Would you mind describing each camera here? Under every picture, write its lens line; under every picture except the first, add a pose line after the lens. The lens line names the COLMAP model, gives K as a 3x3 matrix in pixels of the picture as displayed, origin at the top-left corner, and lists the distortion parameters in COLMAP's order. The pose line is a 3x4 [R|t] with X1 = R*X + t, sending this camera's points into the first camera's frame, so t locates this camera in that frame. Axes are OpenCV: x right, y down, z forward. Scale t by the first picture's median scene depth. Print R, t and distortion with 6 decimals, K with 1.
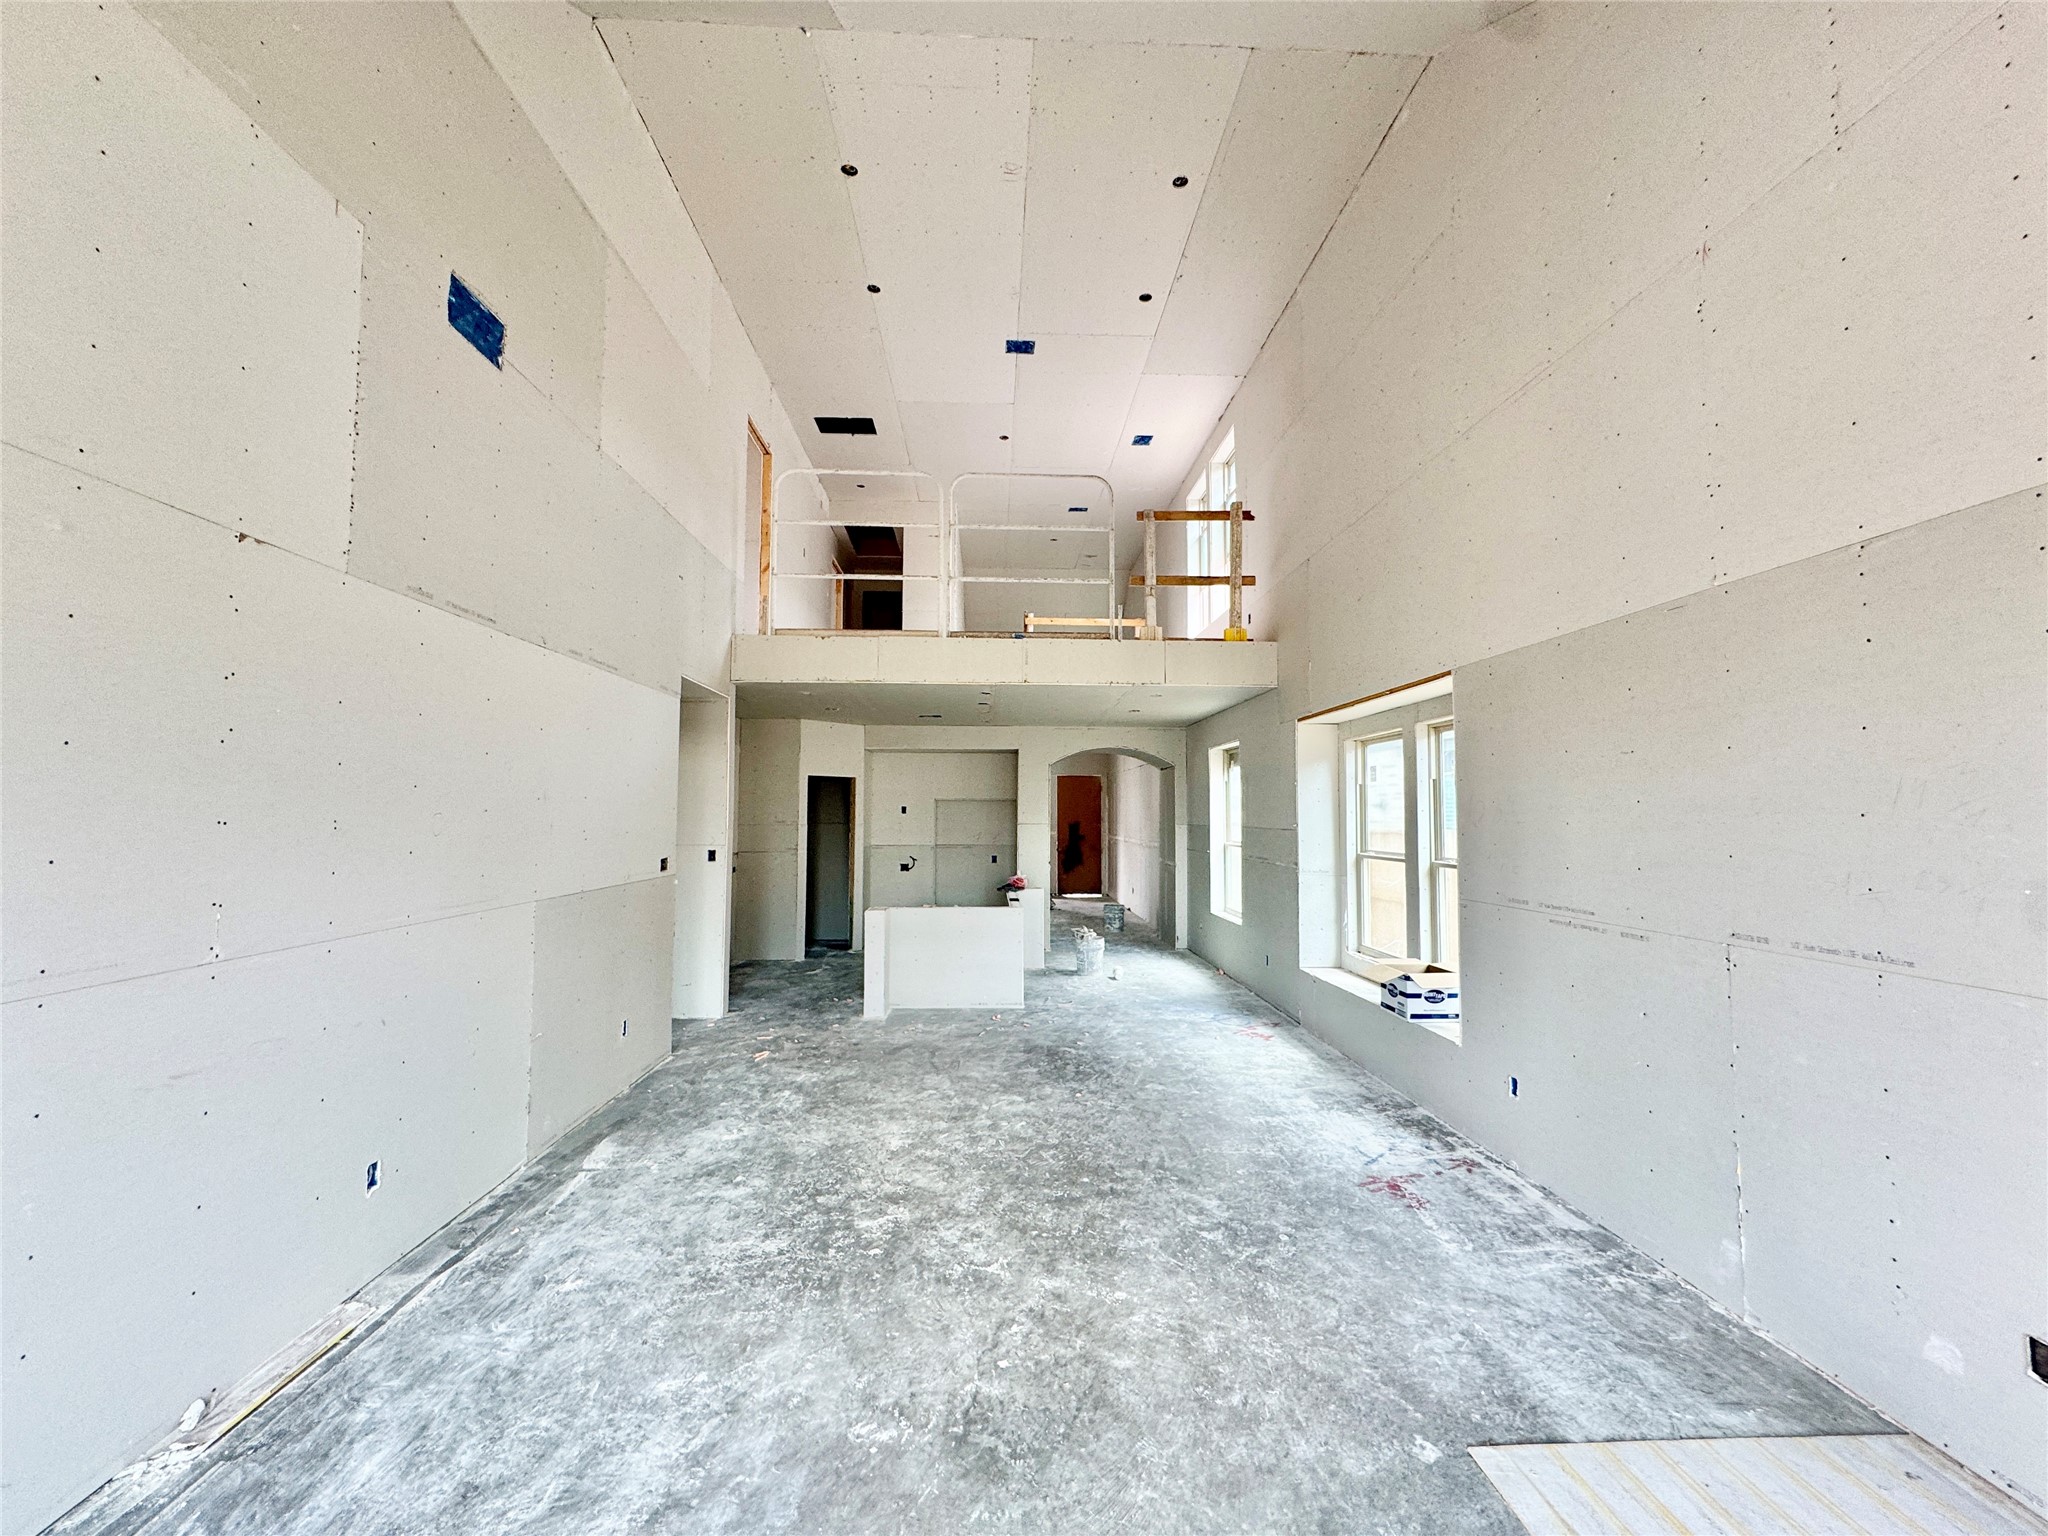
lens RADIAL K [[820.2, 0, 1022.9], [0, 820.2, 769.3], [0, 0, 1]] dist [-0.000606, -0.000282]
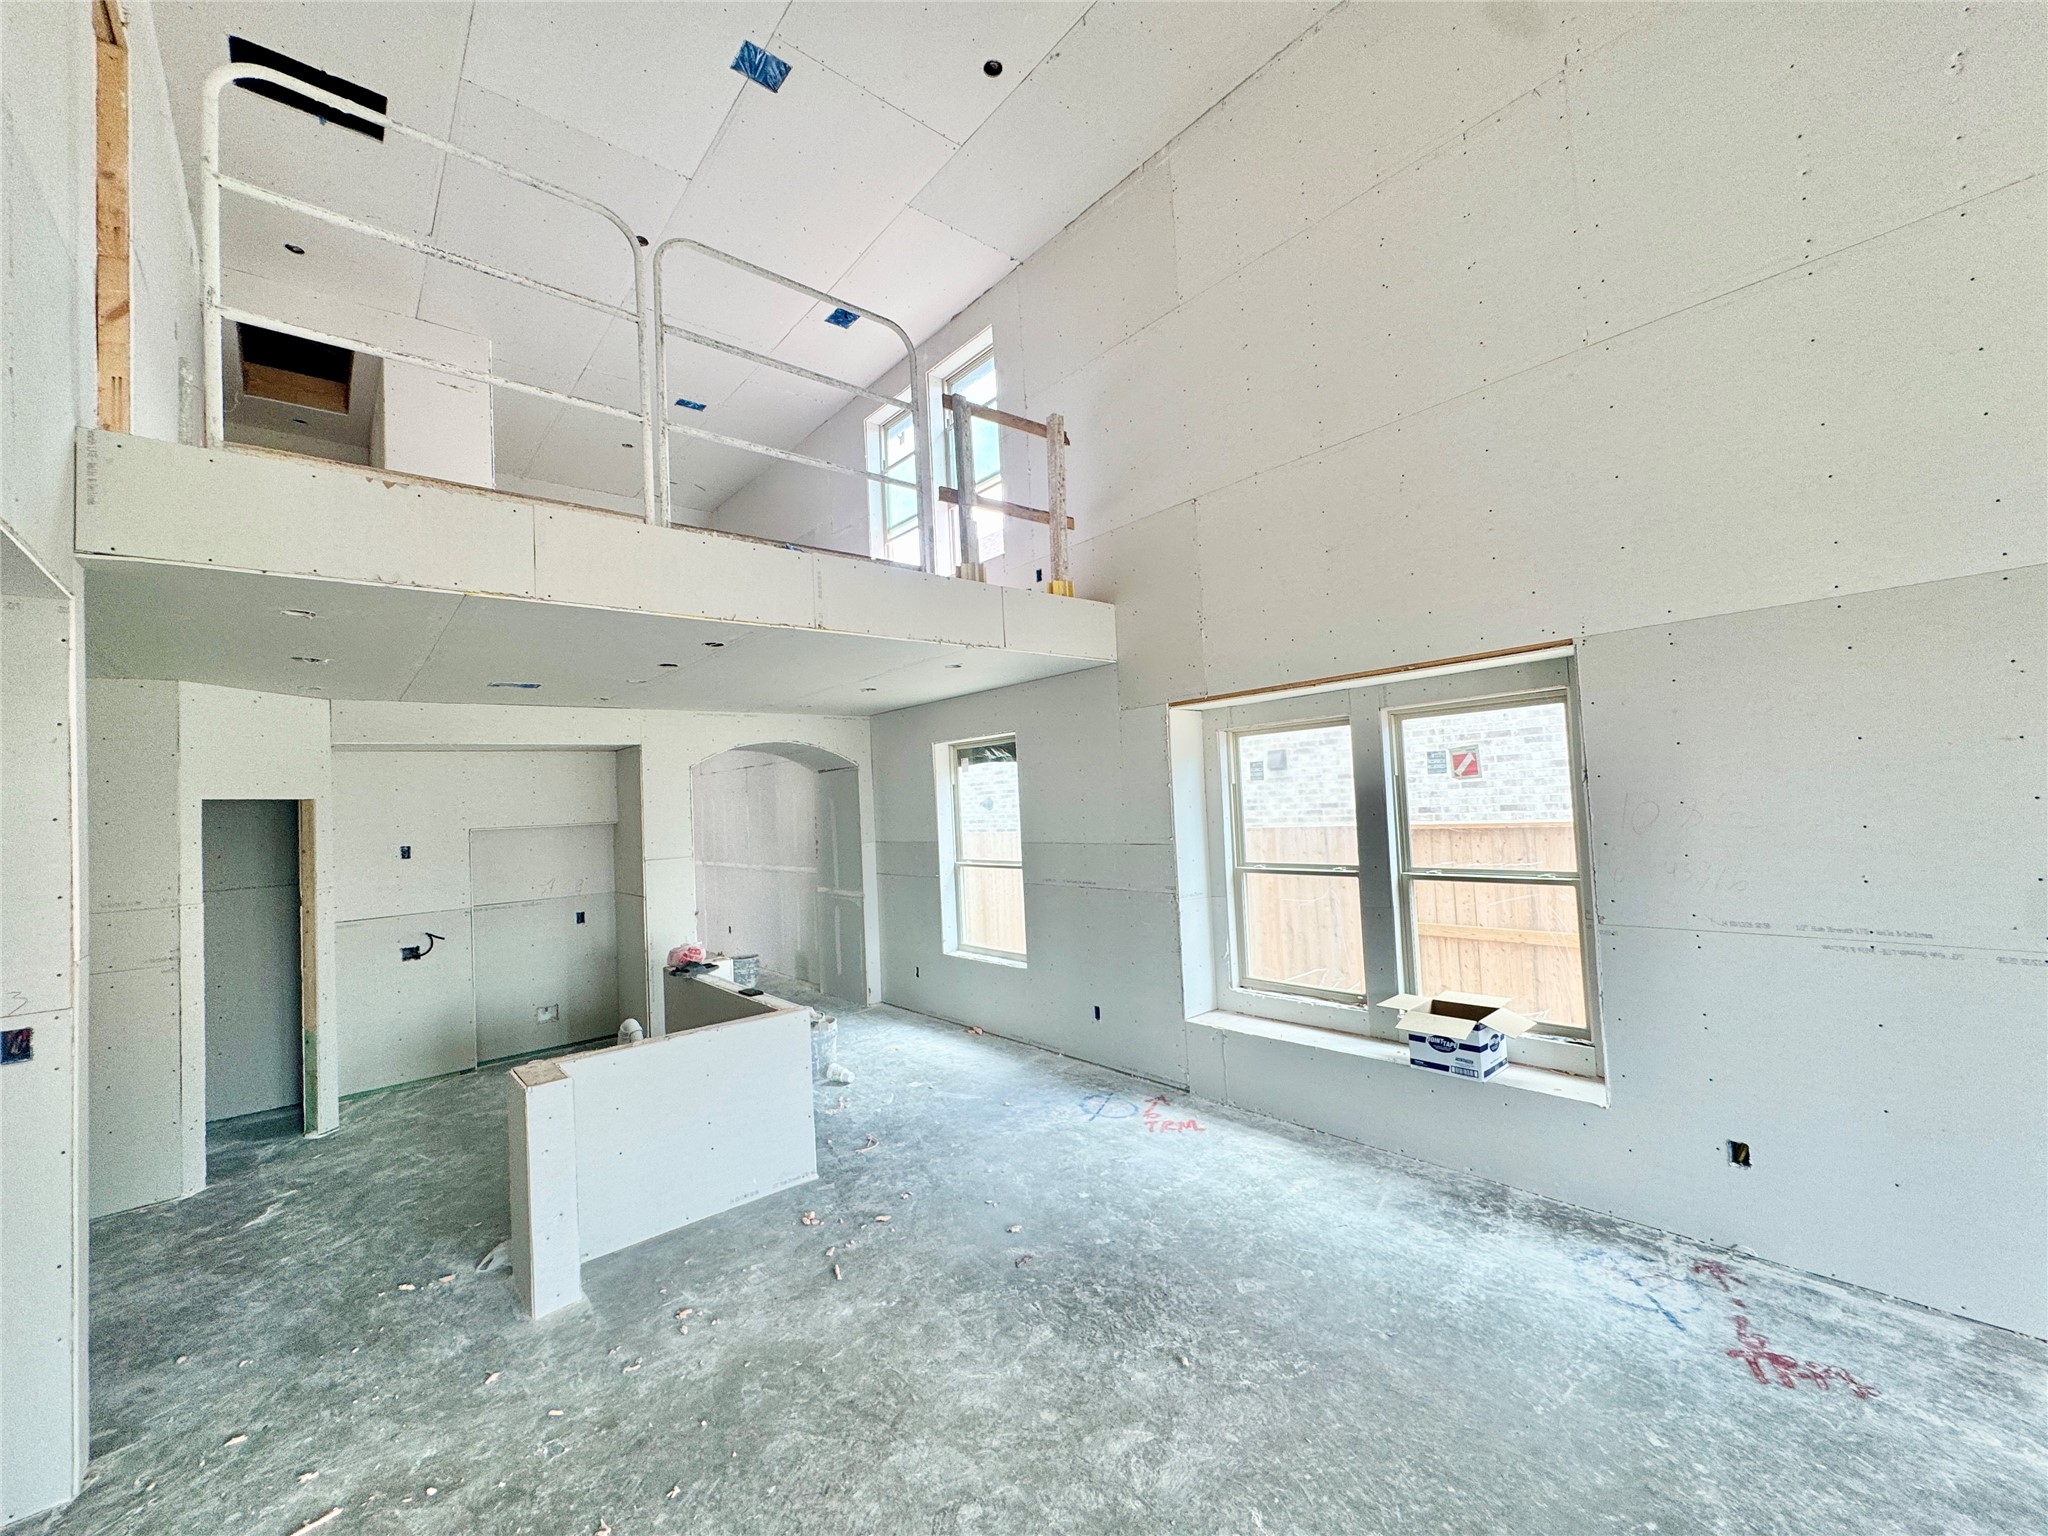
lens RADIAL K [[820.2, 0, 1022.9], [0, 820.2, 769.3], [0, 0, 1]] dist [-0.000606, -0.000282]
pose [[0.782860, -0.018058, 0.621936, -0.341414], [0.018042, 0.999817, 0.006320, -0.007501], [-0.621936, 0.006273, 0.783043, 0.609747]]
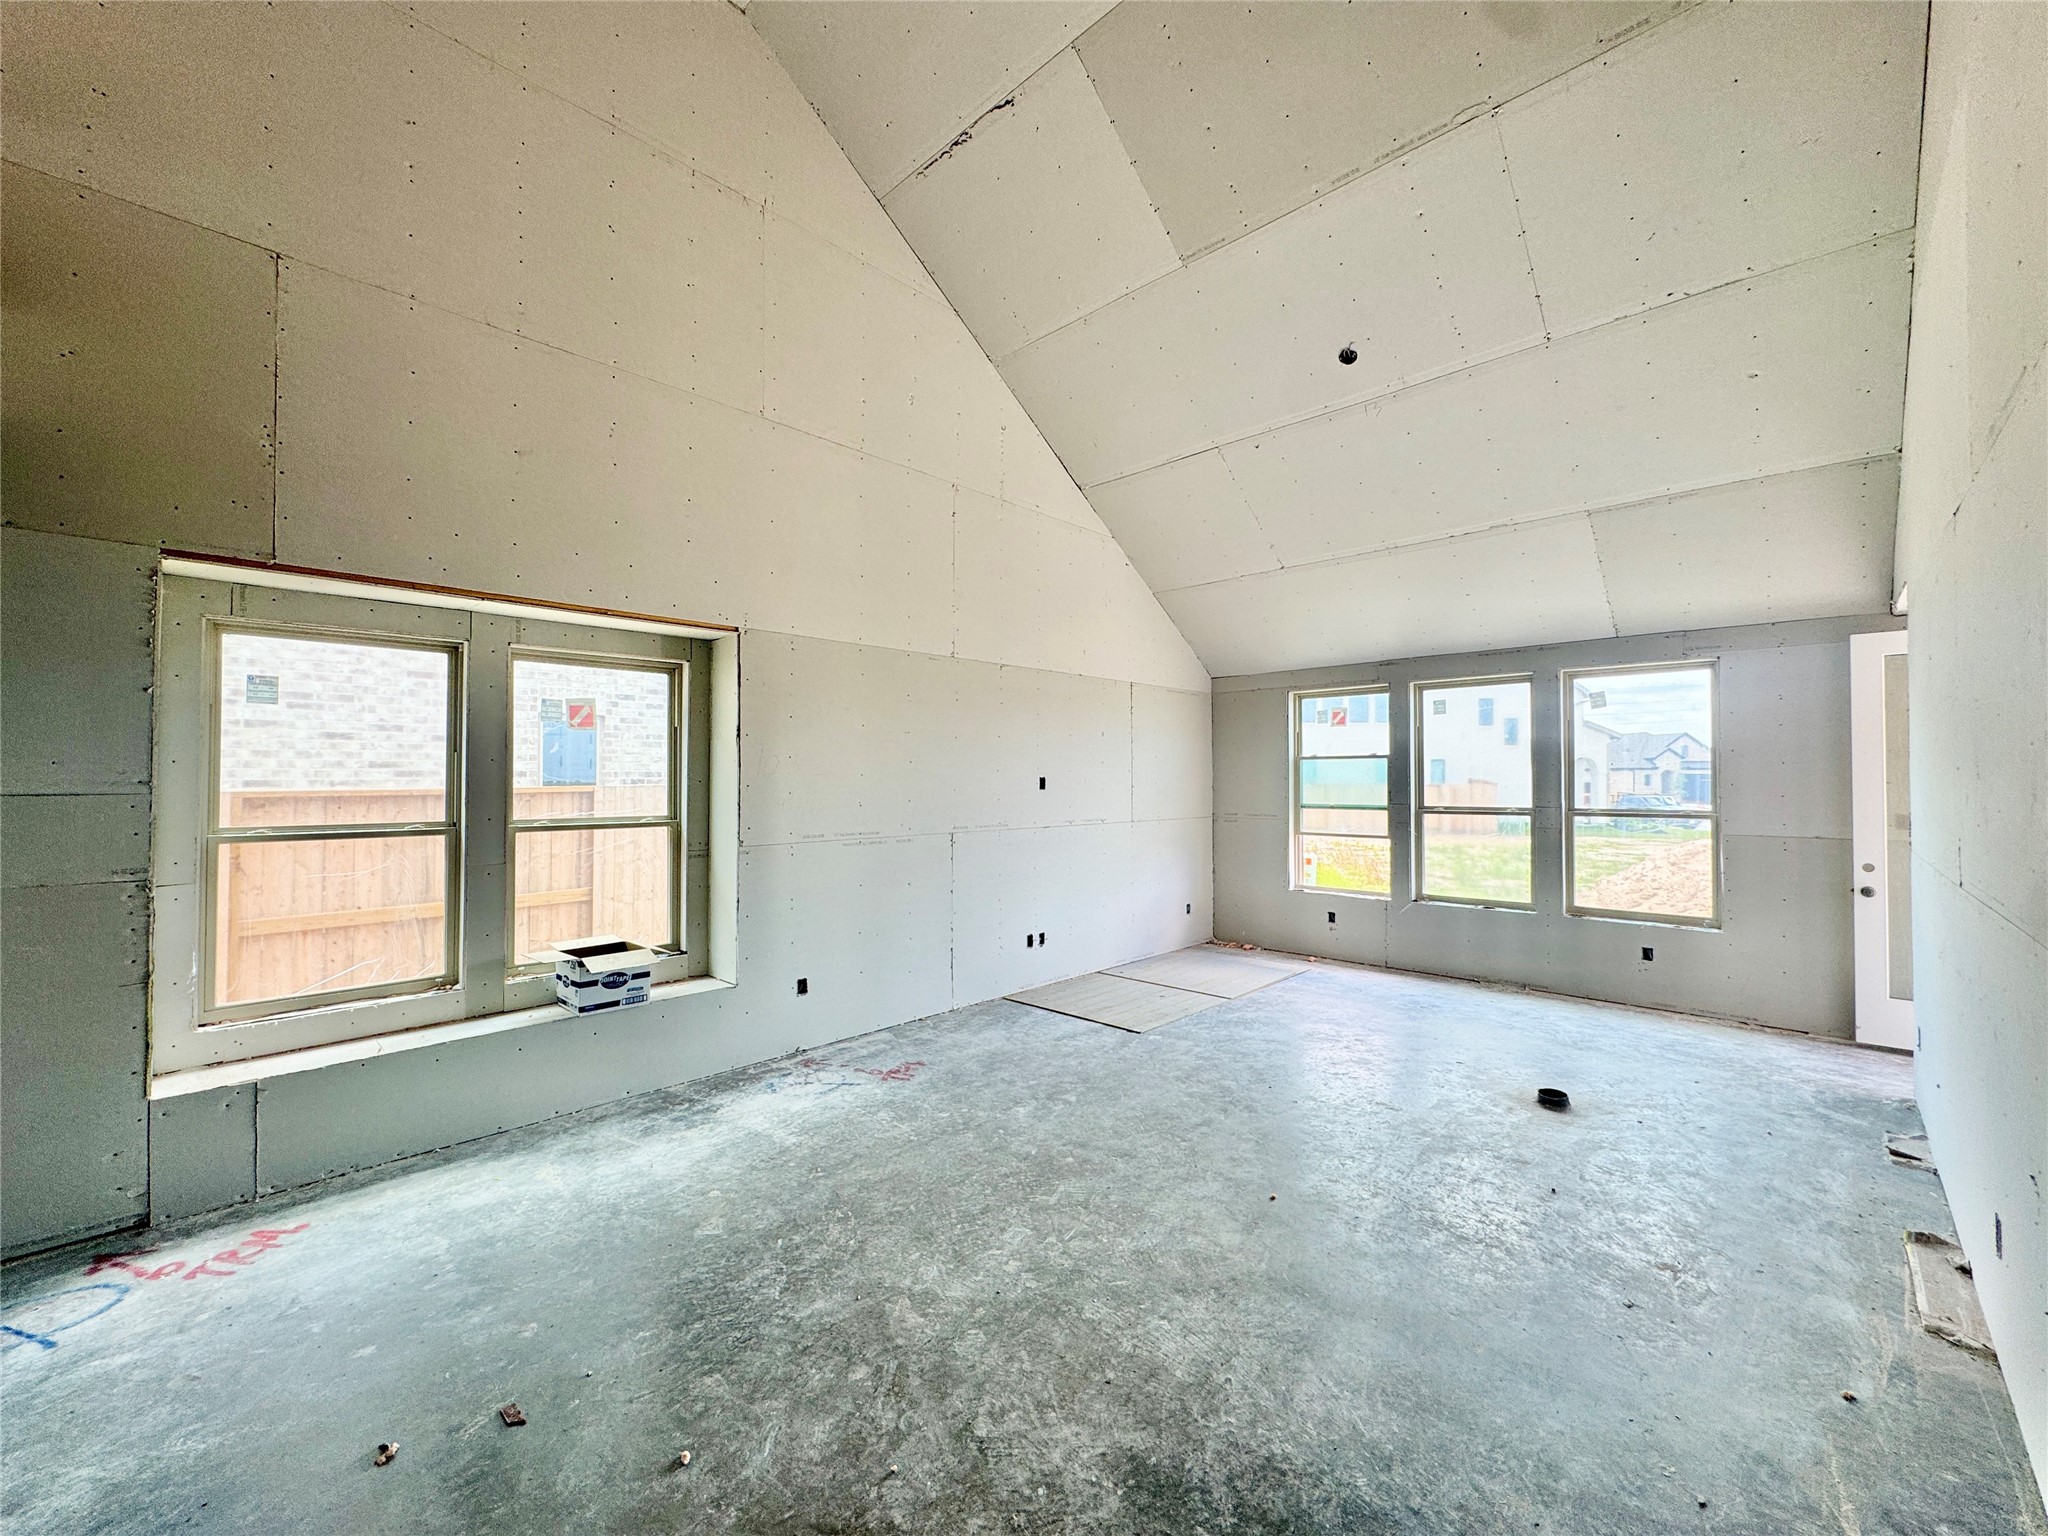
lens RADIAL K [[820.2, 0, 1022.9], [0, 820.2, 769.3], [0, 0, 1]] dist [-0.000606, -0.000282]
pose [[-0.686627, 0.009242, 0.726951, -0.408358], [-0.040396, 0.997889, -0.050842, 0.082093], [-0.725887, -0.064276, -0.684805, 1.235657]]
